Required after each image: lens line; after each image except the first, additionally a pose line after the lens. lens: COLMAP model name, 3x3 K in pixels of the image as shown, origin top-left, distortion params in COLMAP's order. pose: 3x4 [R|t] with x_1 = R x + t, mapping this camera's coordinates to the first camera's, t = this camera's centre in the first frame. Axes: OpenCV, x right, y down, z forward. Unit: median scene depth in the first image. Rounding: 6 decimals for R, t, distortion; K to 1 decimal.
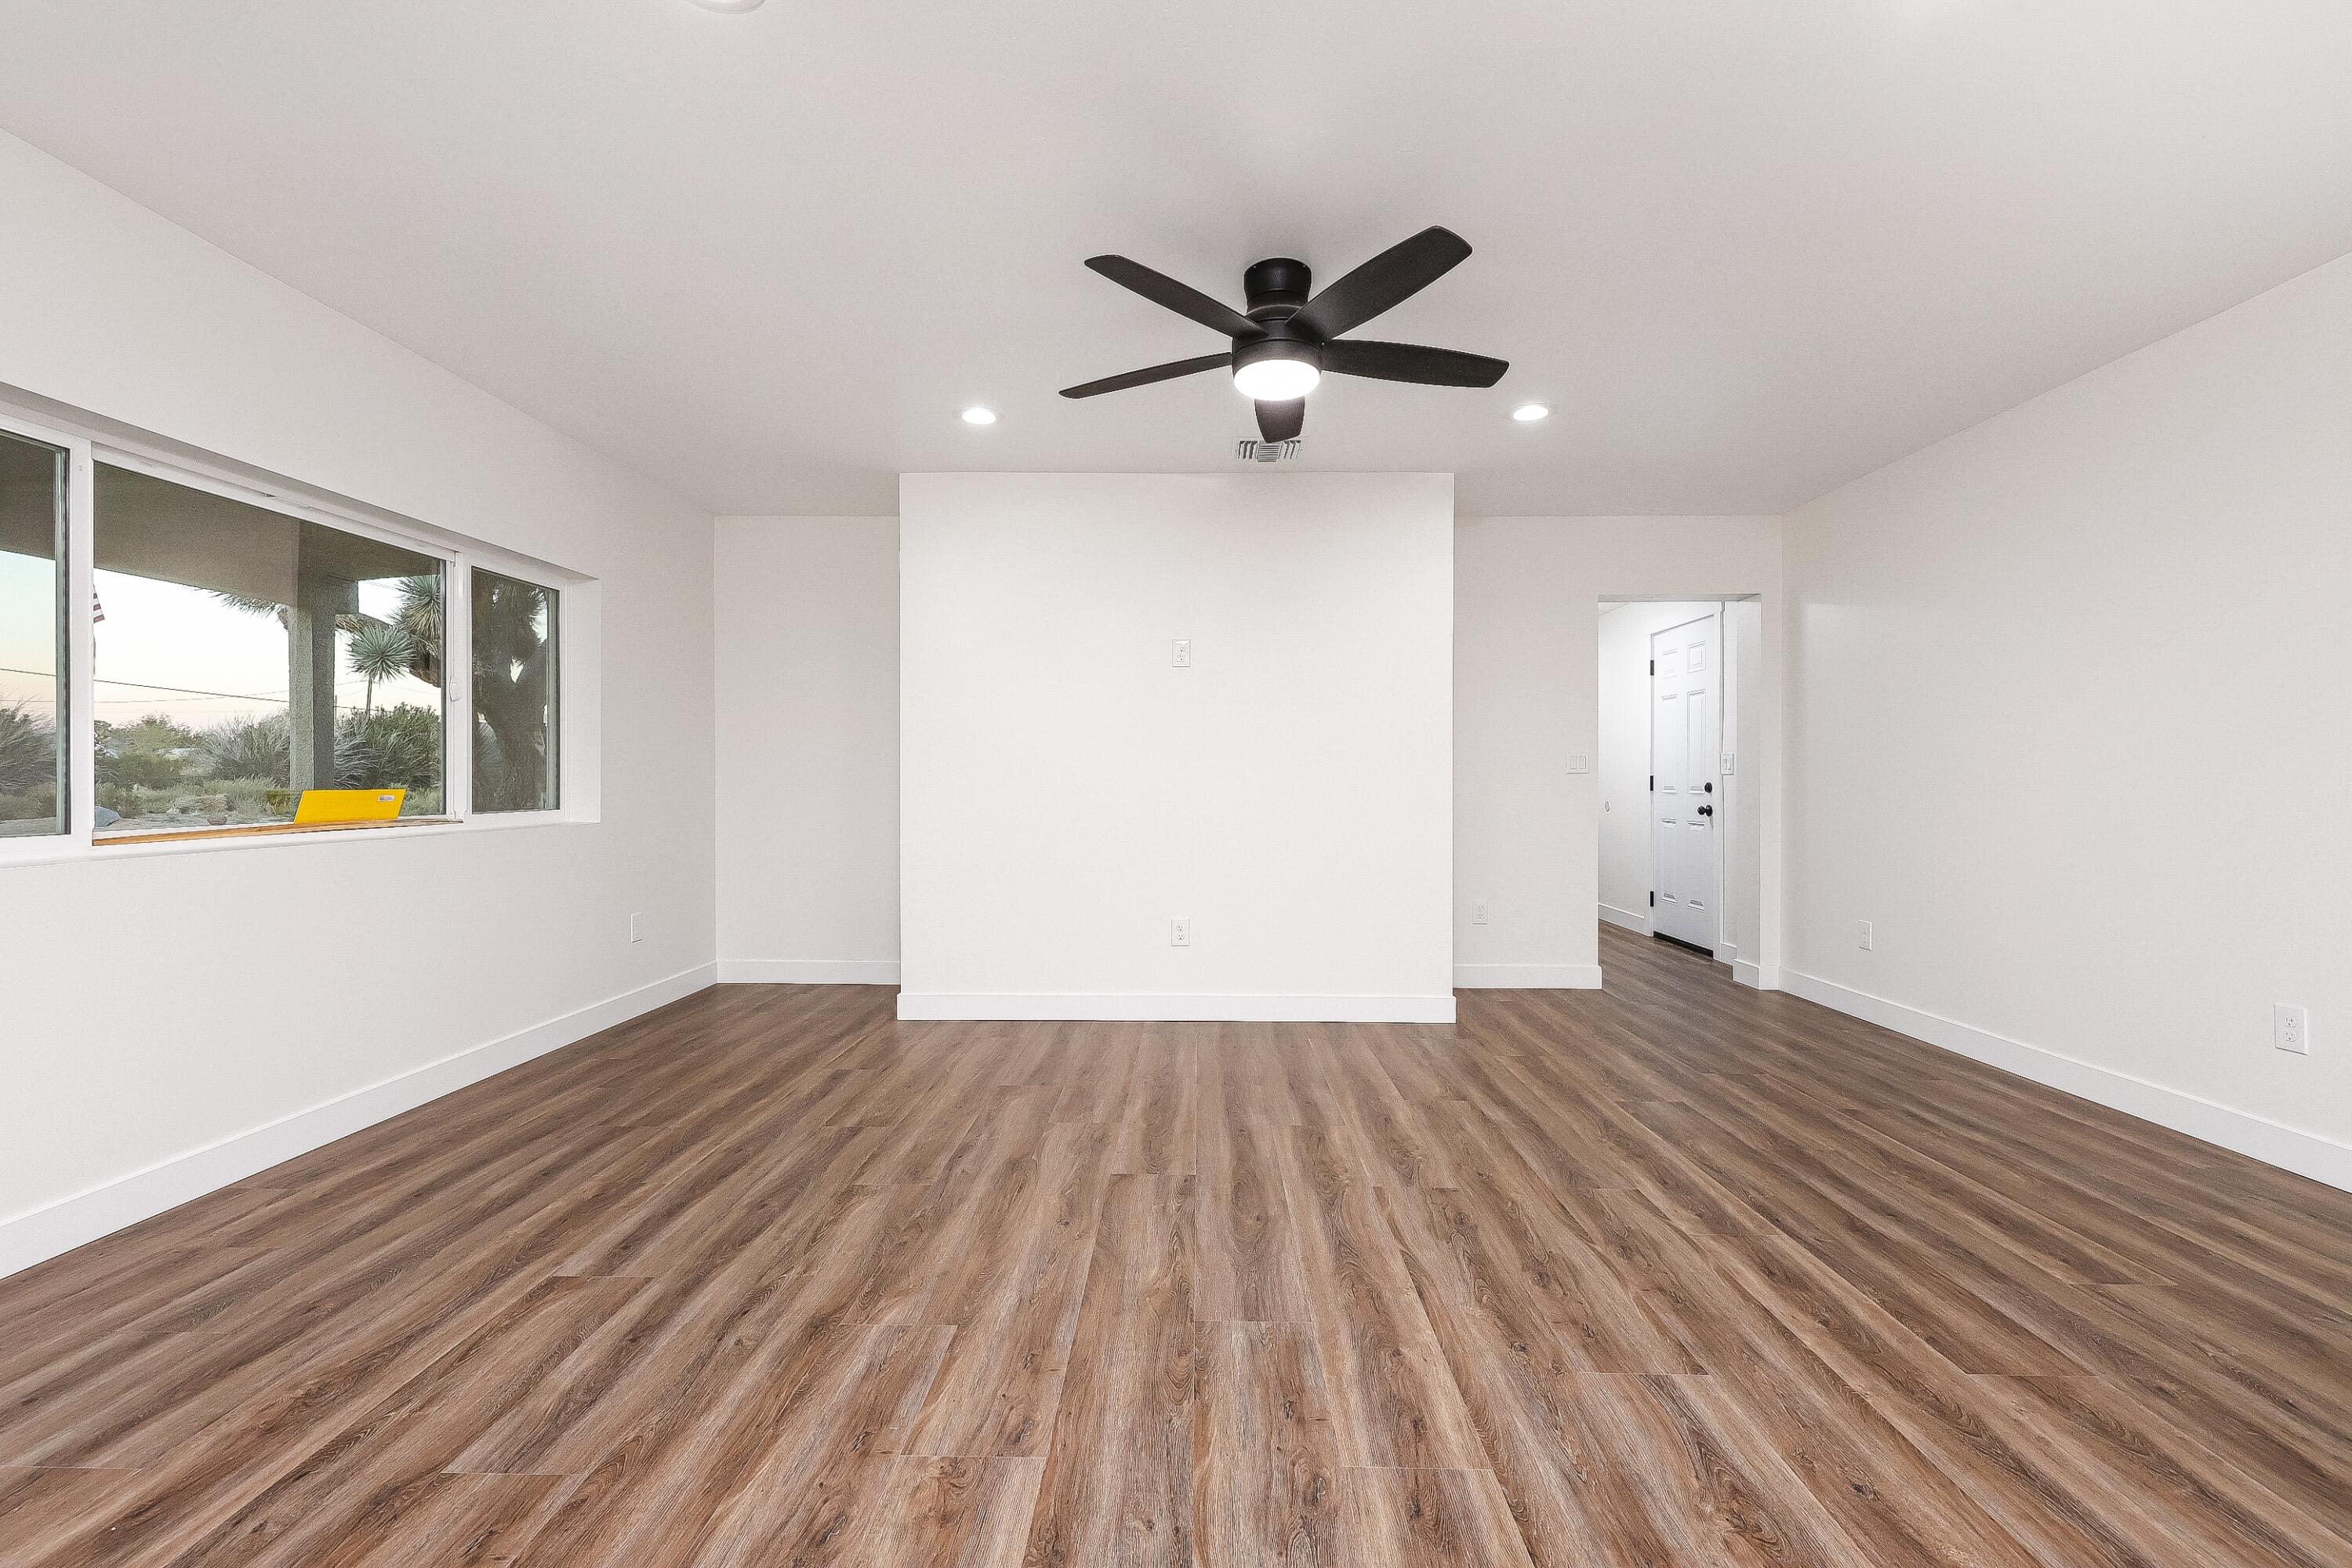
lens RADIAL K [[995.0, 0, 1162.4], [0, 995.0, 777.1], [0, 0, 1]] dist [0.000954, -0.002112]
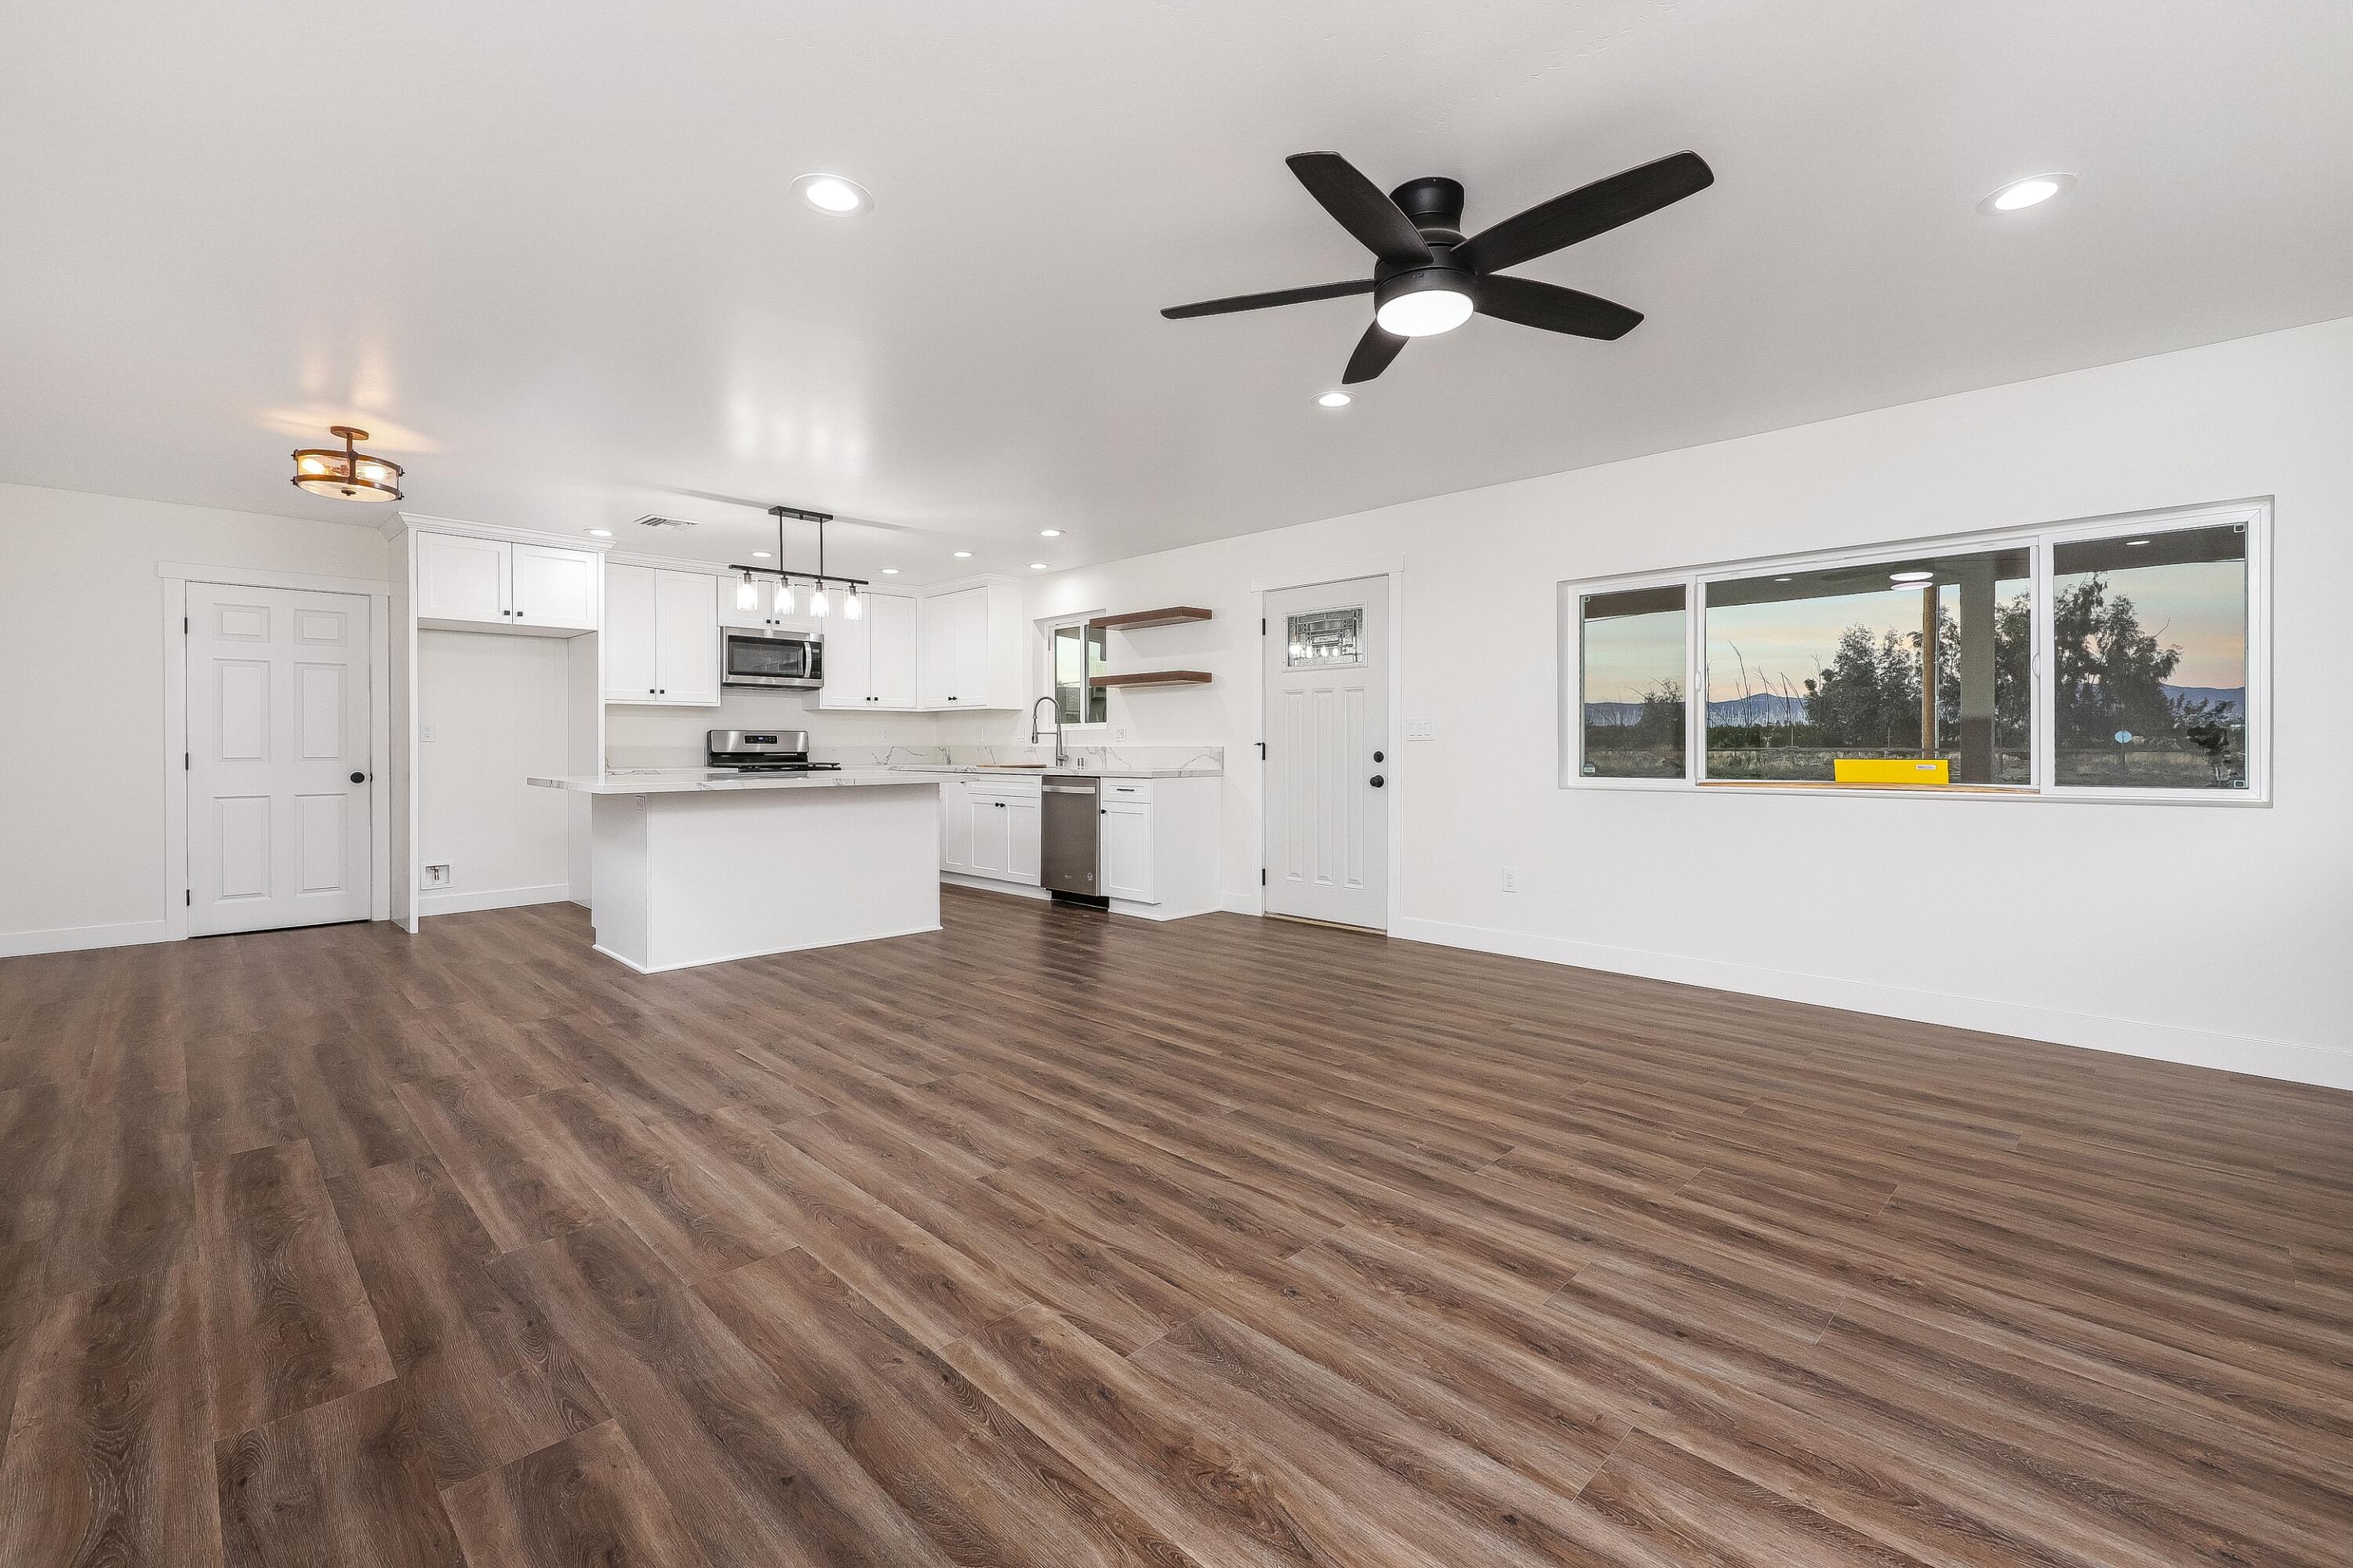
lens RADIAL K [[995.5, 0, 1179.8], [0, 995.5, 756.3], [0, 0, 1]] dist [0.000954, -0.002112]
pose [[-0.678740, 0.009156, -0.734322, 1.095452], [0.001509, 0.999938, 0.011073, -0.009457], [0.734378, 0.006408, -0.678711, 1.715500]]
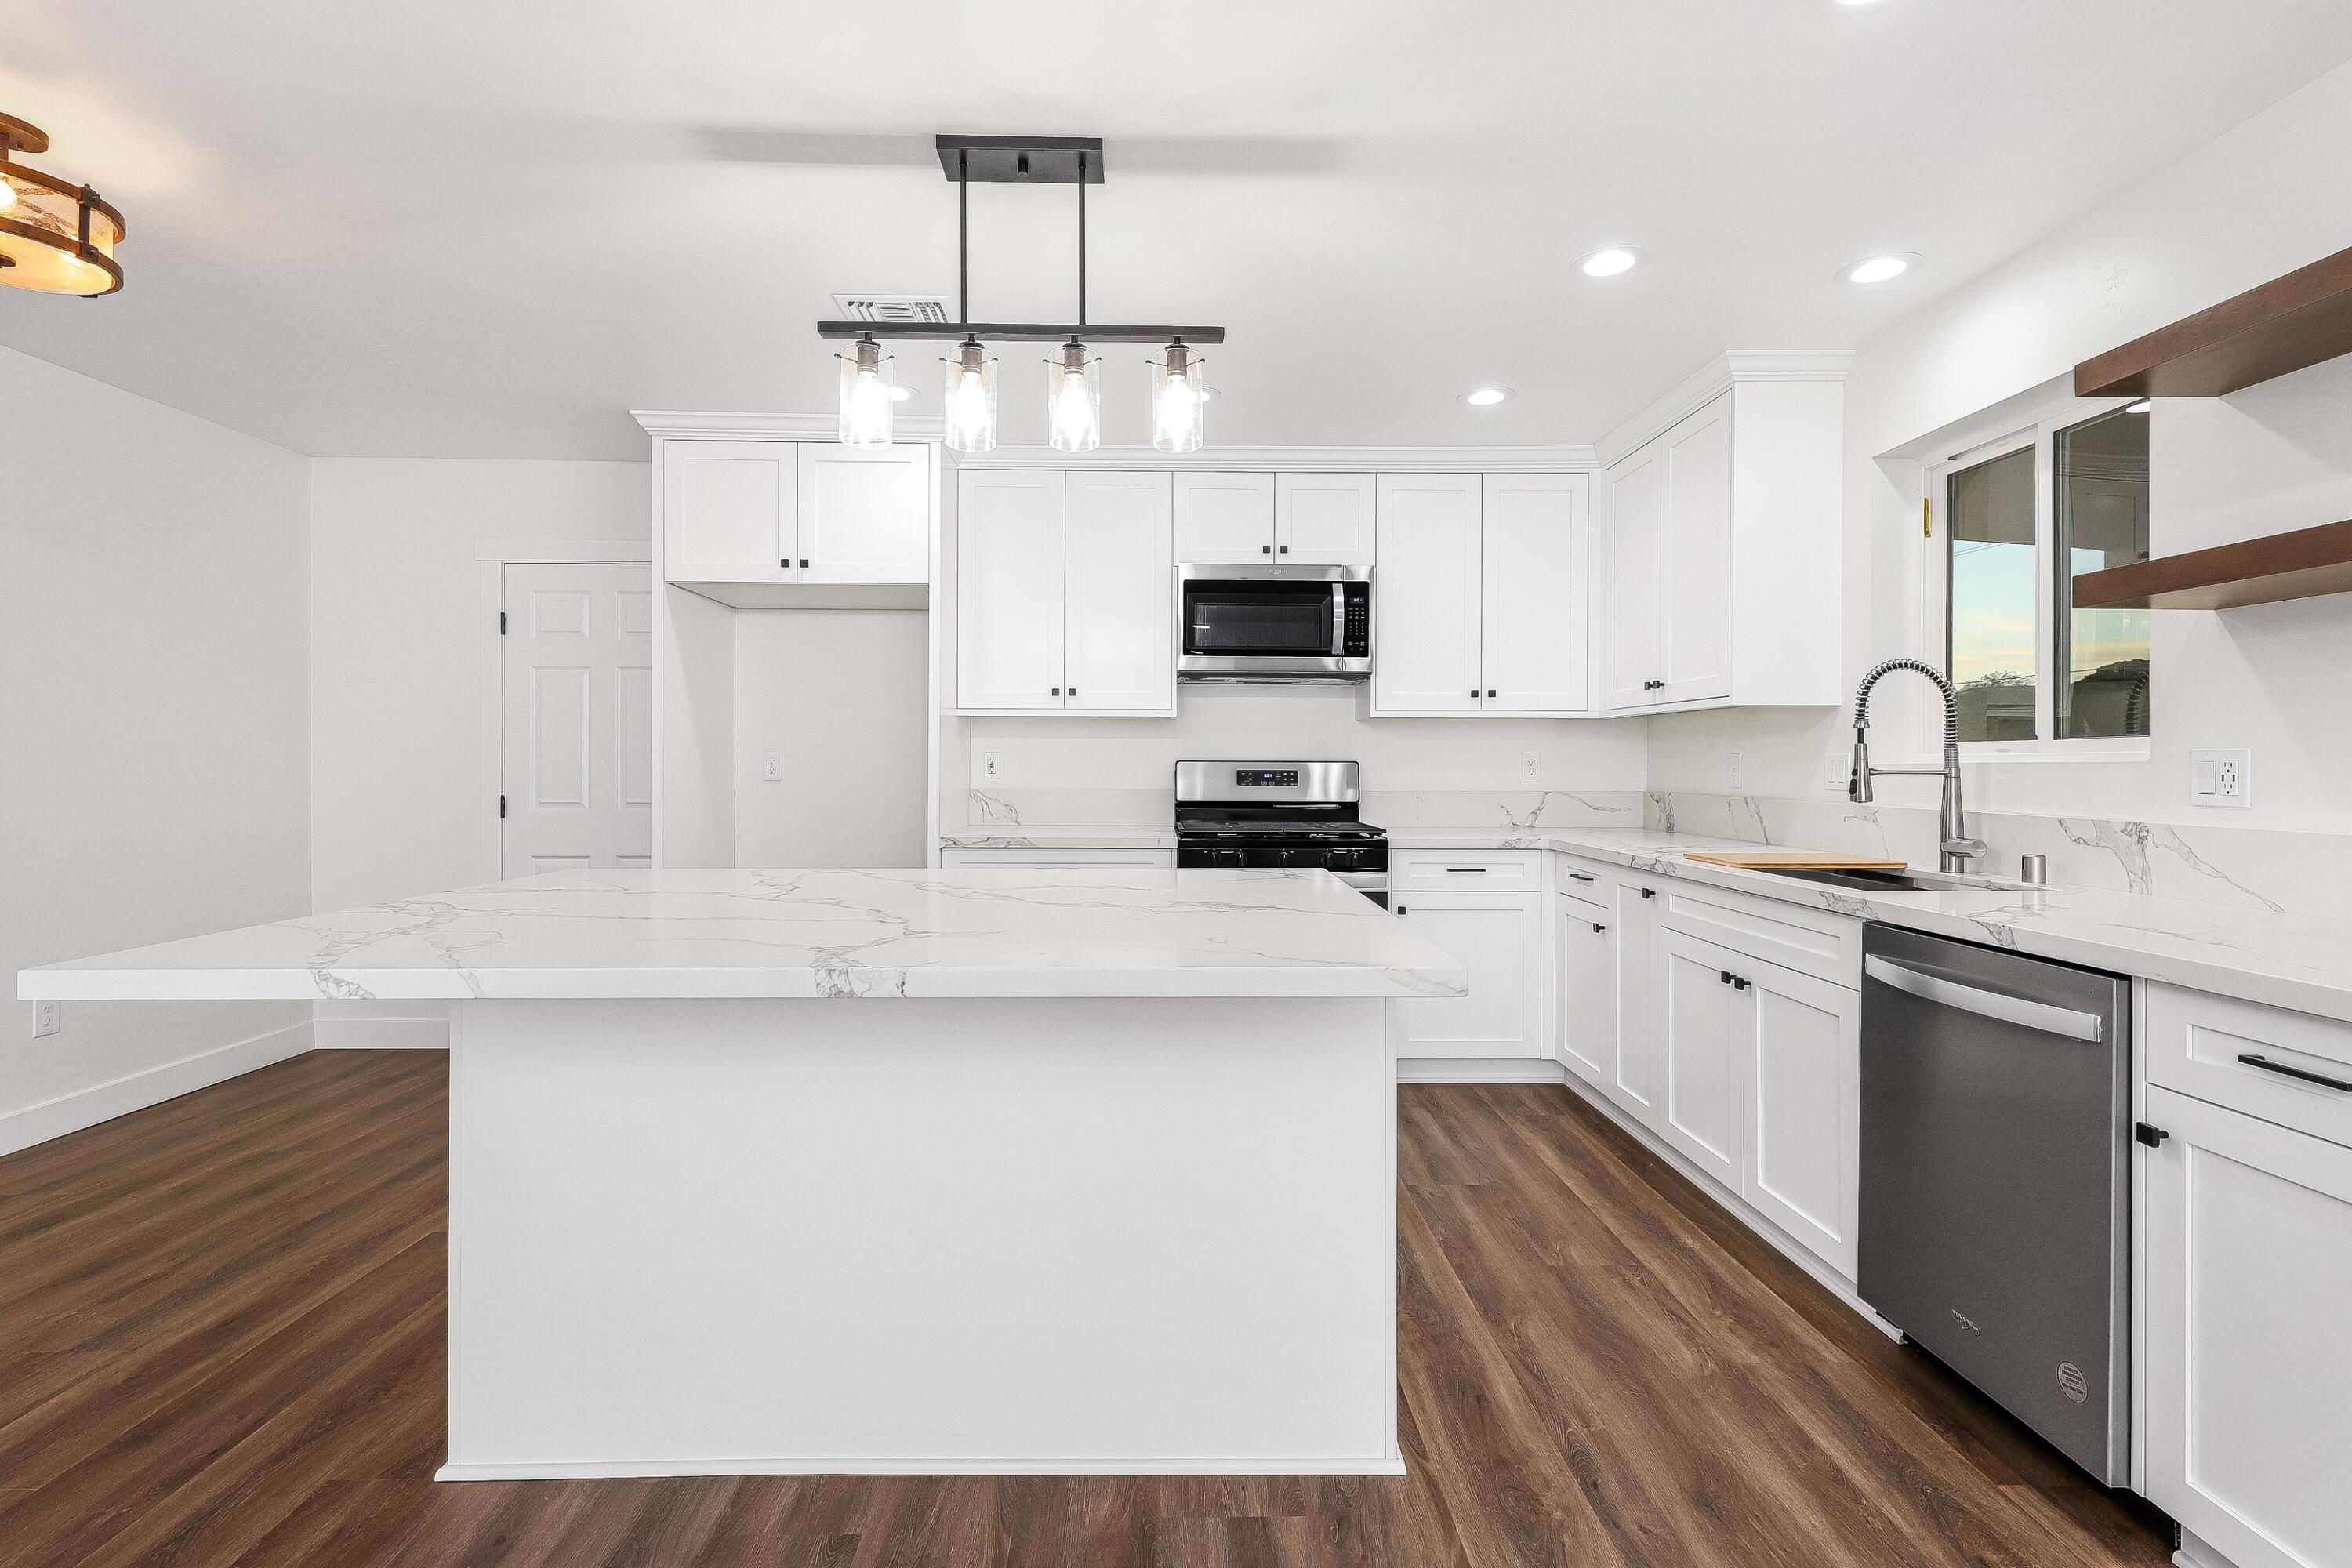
lens RADIAL K [[1083.7, 0, 1176.8], [0, 1083.7, 771.4], [0, 0, 1]] dist [0.001920, -0.000199]
pose [[-0.998678, -0.001687, -0.051383, 0.970159], [-0.002166, 0.999955, 0.009261, -0.014486], [0.051365, 0.009360, -0.998636, 1.575523]]
